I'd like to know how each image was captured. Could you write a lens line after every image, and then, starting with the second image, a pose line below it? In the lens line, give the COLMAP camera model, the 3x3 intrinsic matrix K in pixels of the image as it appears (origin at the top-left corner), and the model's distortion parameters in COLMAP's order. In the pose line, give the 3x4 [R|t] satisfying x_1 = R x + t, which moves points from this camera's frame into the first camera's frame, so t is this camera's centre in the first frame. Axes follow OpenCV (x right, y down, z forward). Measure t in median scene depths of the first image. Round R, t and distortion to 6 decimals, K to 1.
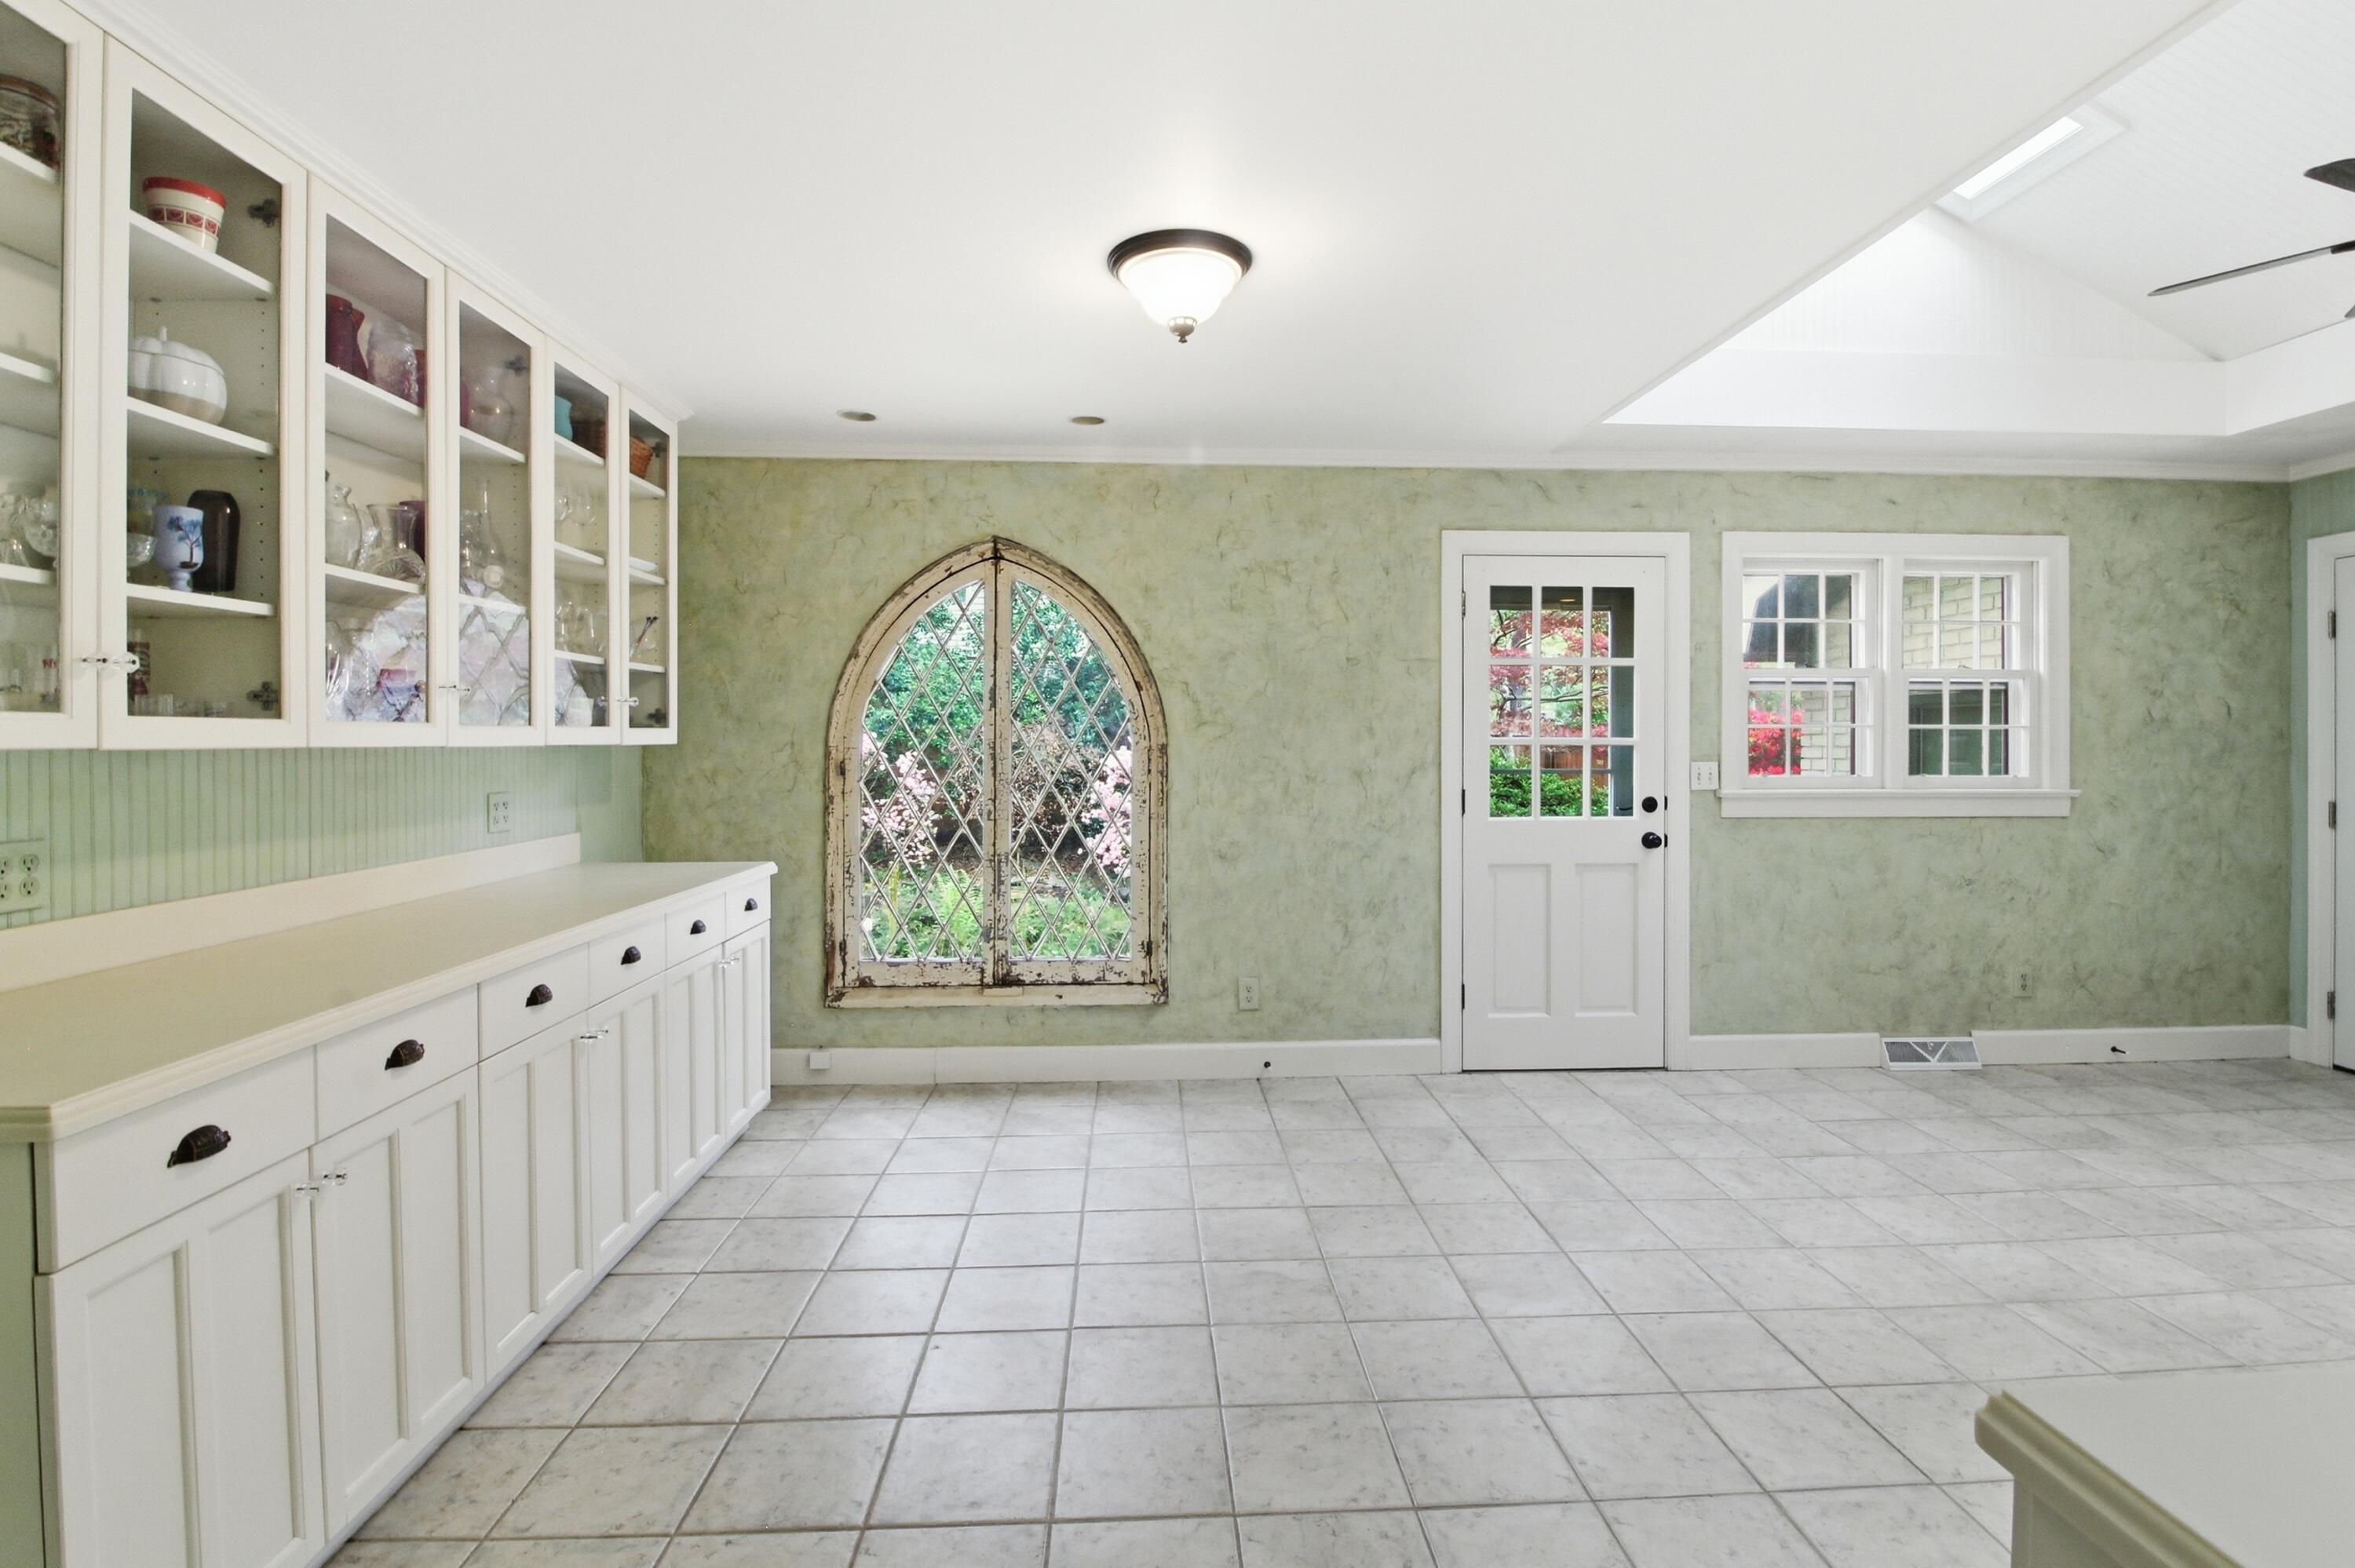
lens RADIAL K [[1107.3, 0, 1199.5], [0, 1107.3, 743.5], [0, 0, 1]] dist [0.000100, -0.013108]
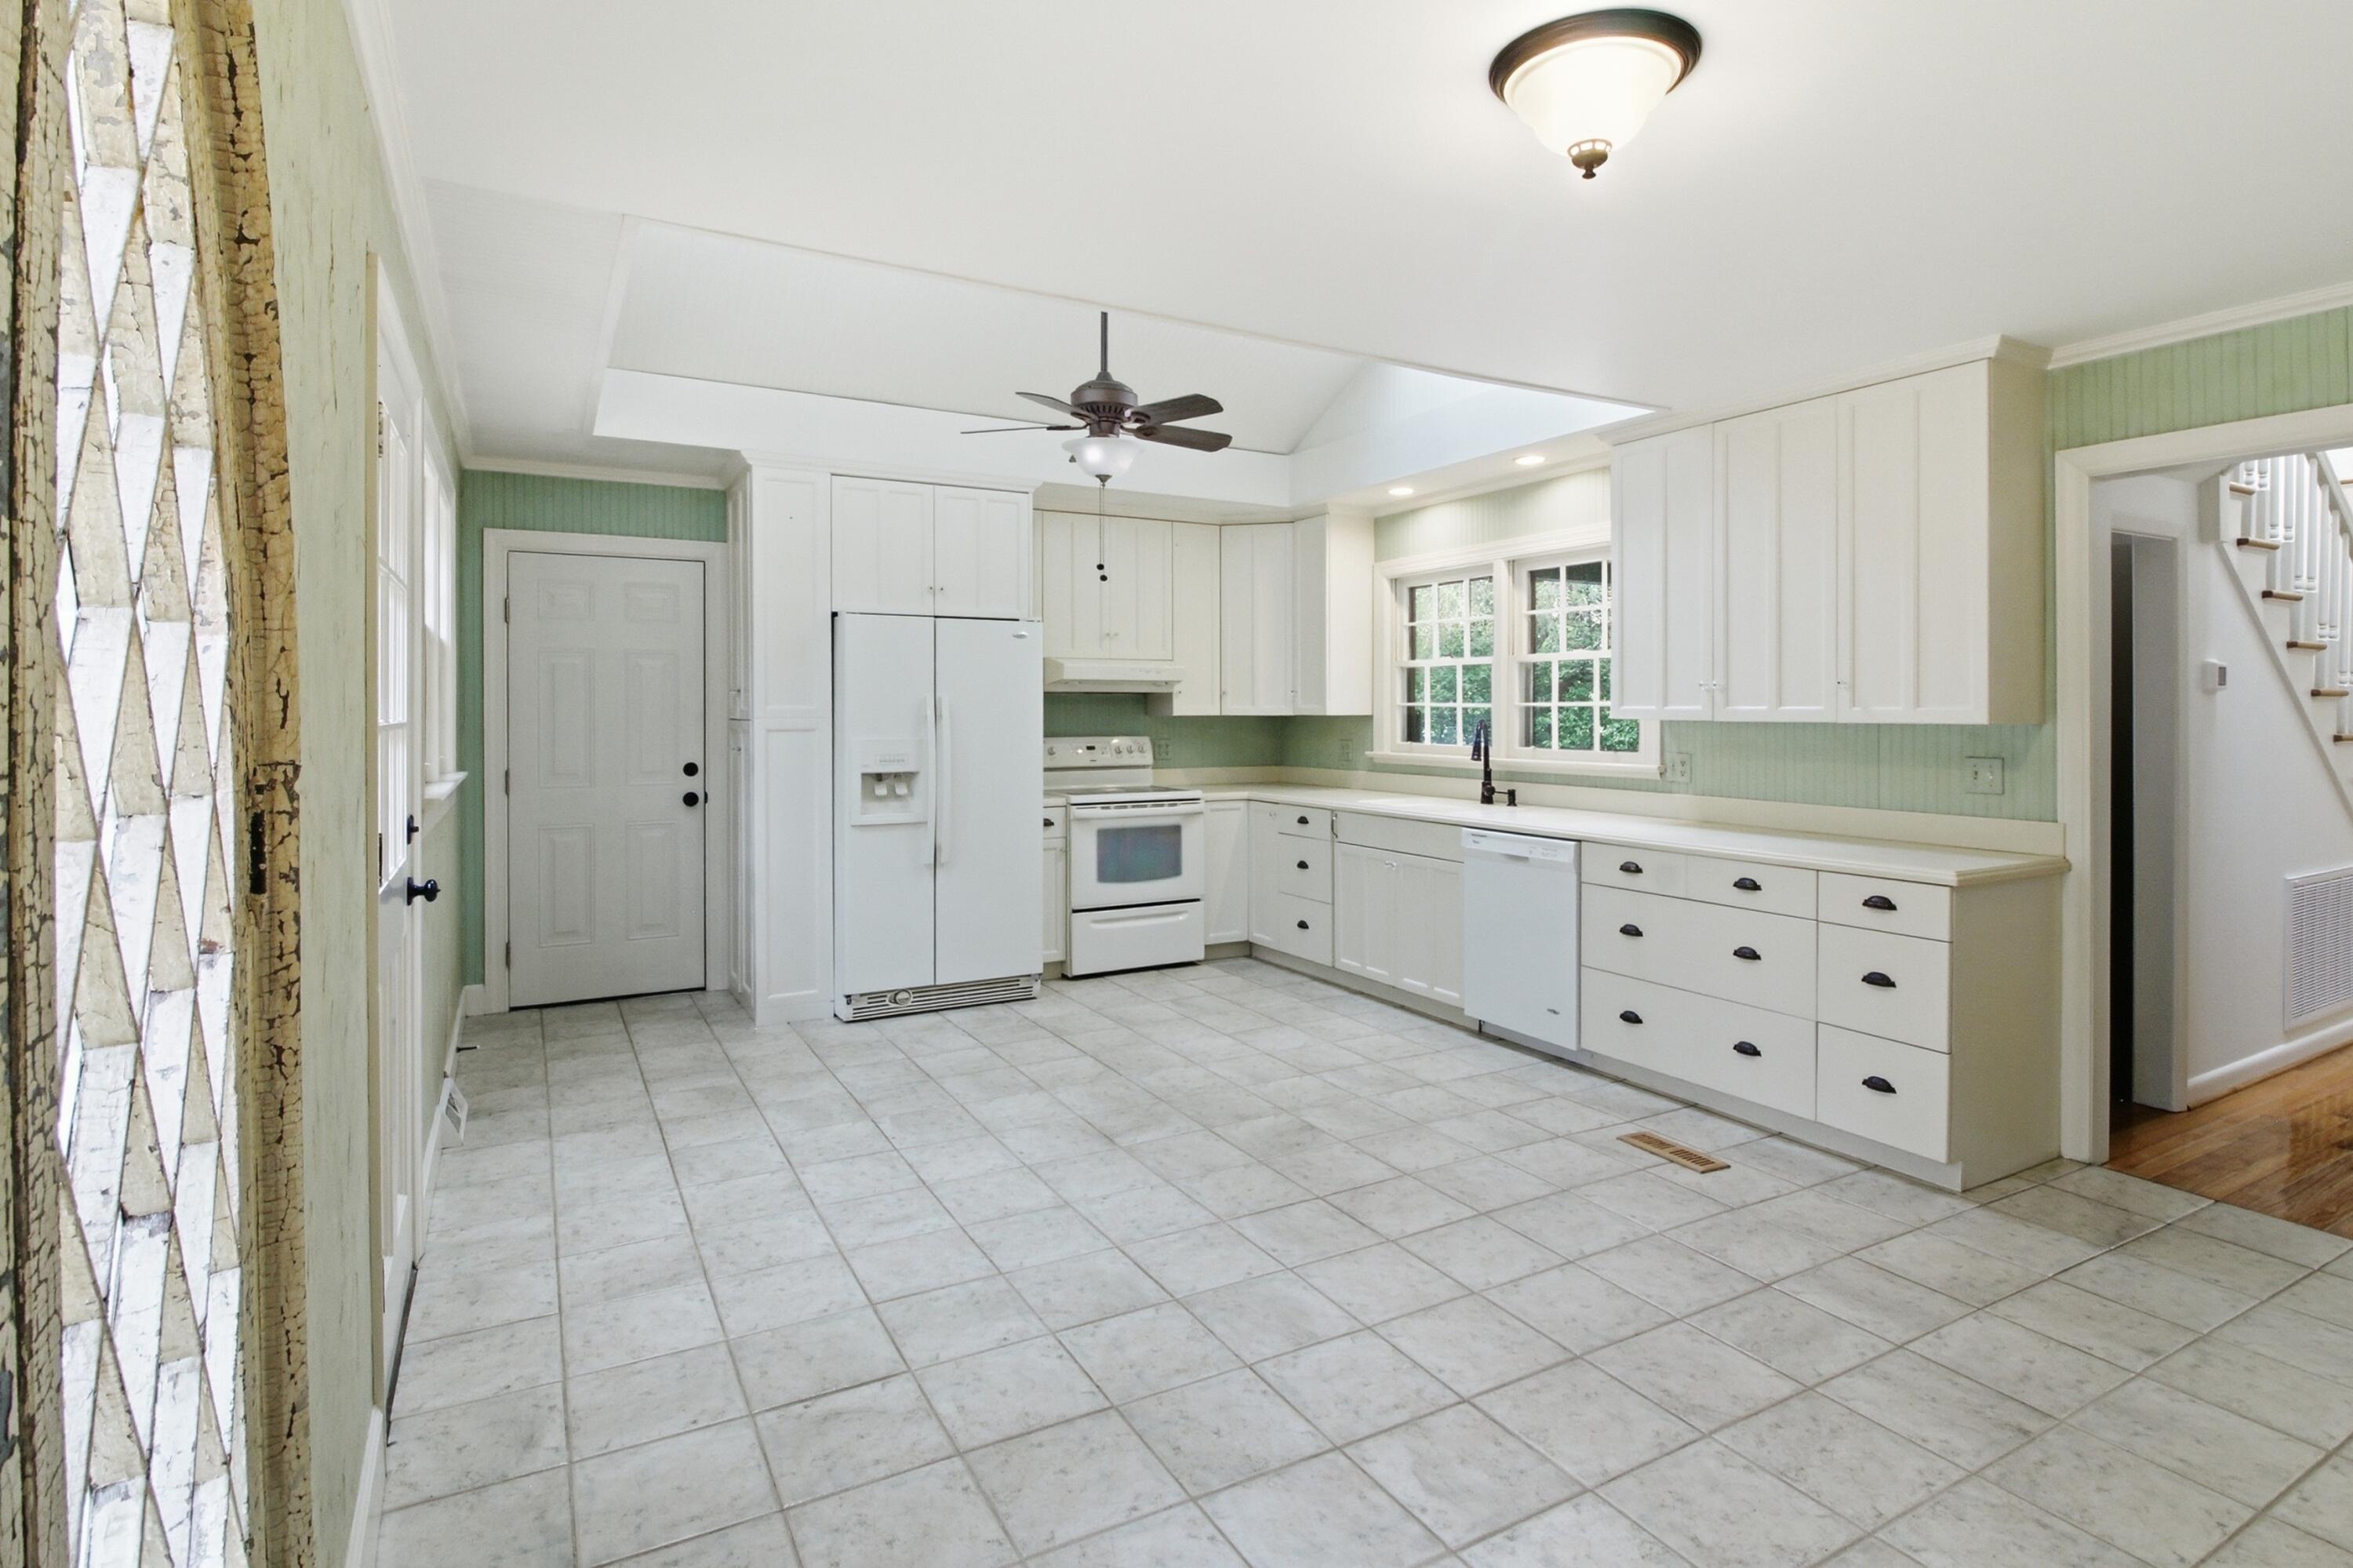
lens RADIAL K [[1183.2, 0, 1184.0], [0, 1183.2, 707.7], [0, 0, 1]] dist [-0.000647, -0.009968]
pose [[-0.433687, -0.001837, 0.901062, -0.347944], [0.000058, 0.999998, 0.002067, -0.012553], [-0.901063, 0.000948, -0.433686, 0.920194]]
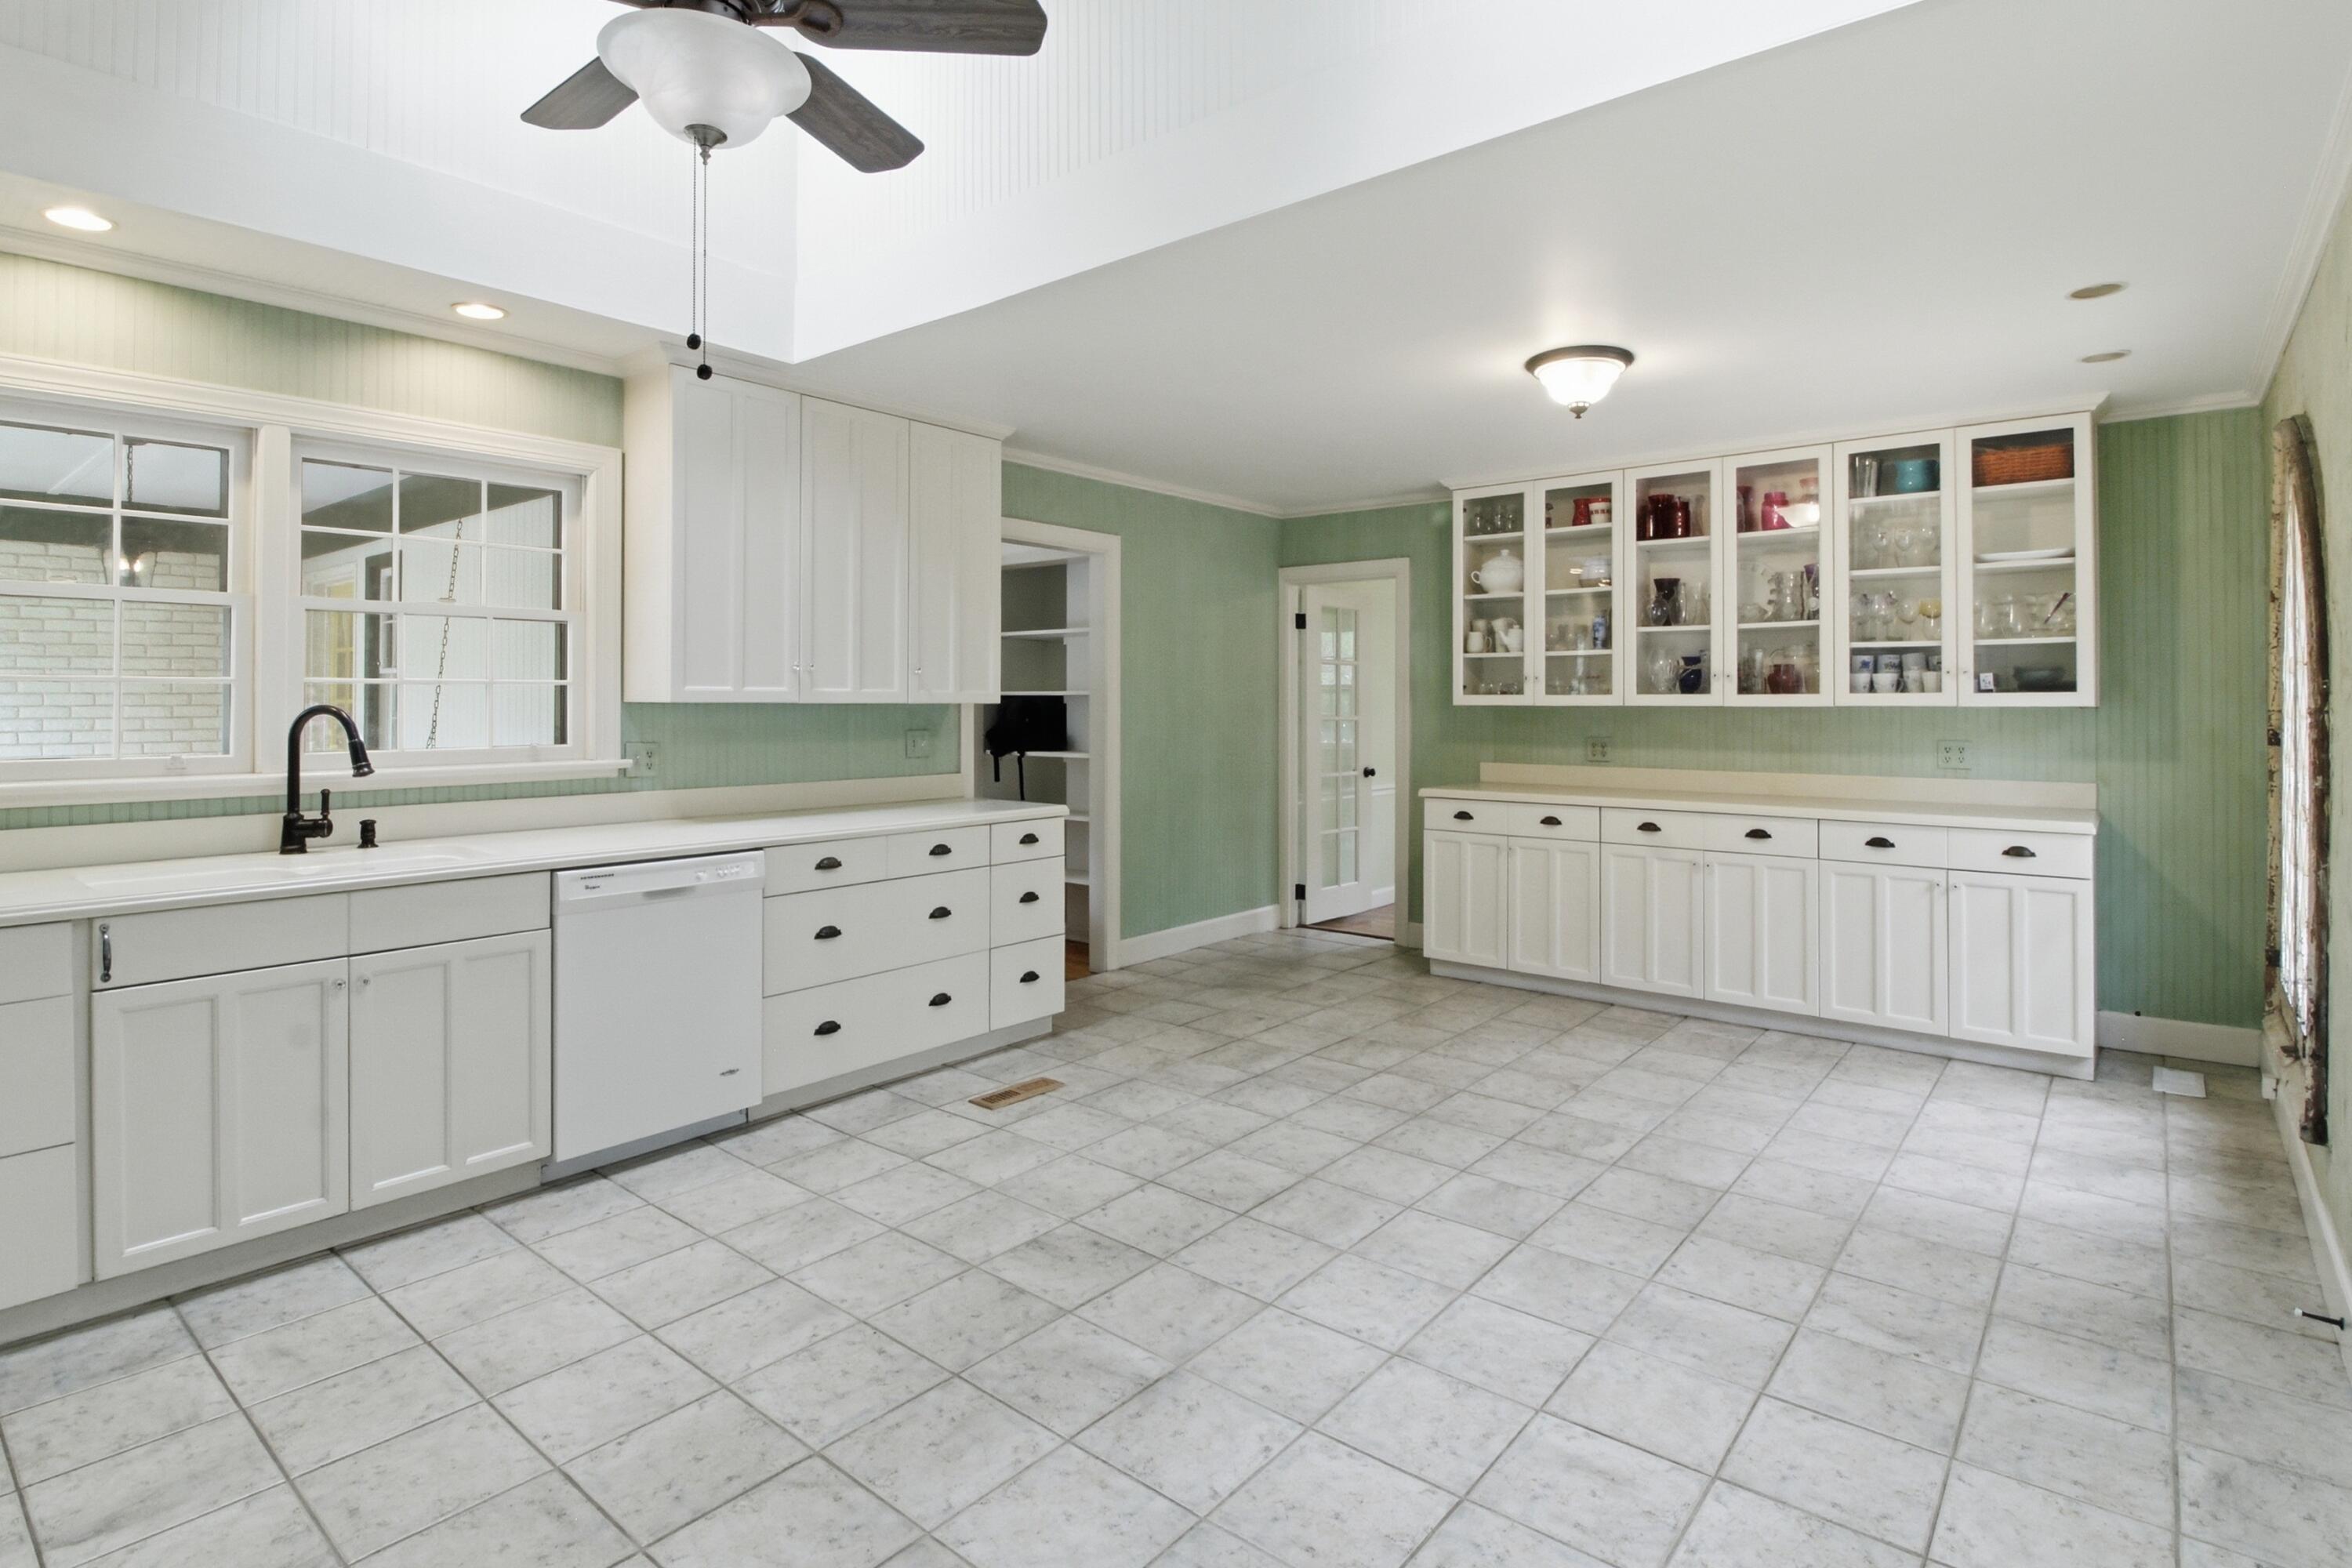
lens RADIAL K [[1182.7, 0, 1183.5], [0, 1182.7, 707.8], [0, 0, 1]] dist [-0.000647, -0.009968]
pose [[-0.678439, 0.002706, -0.734652, 0.830470], [-0.003336, 0.999972, 0.006764, -0.002794], [0.734649, 0.007040, -0.678411, 0.962215]]
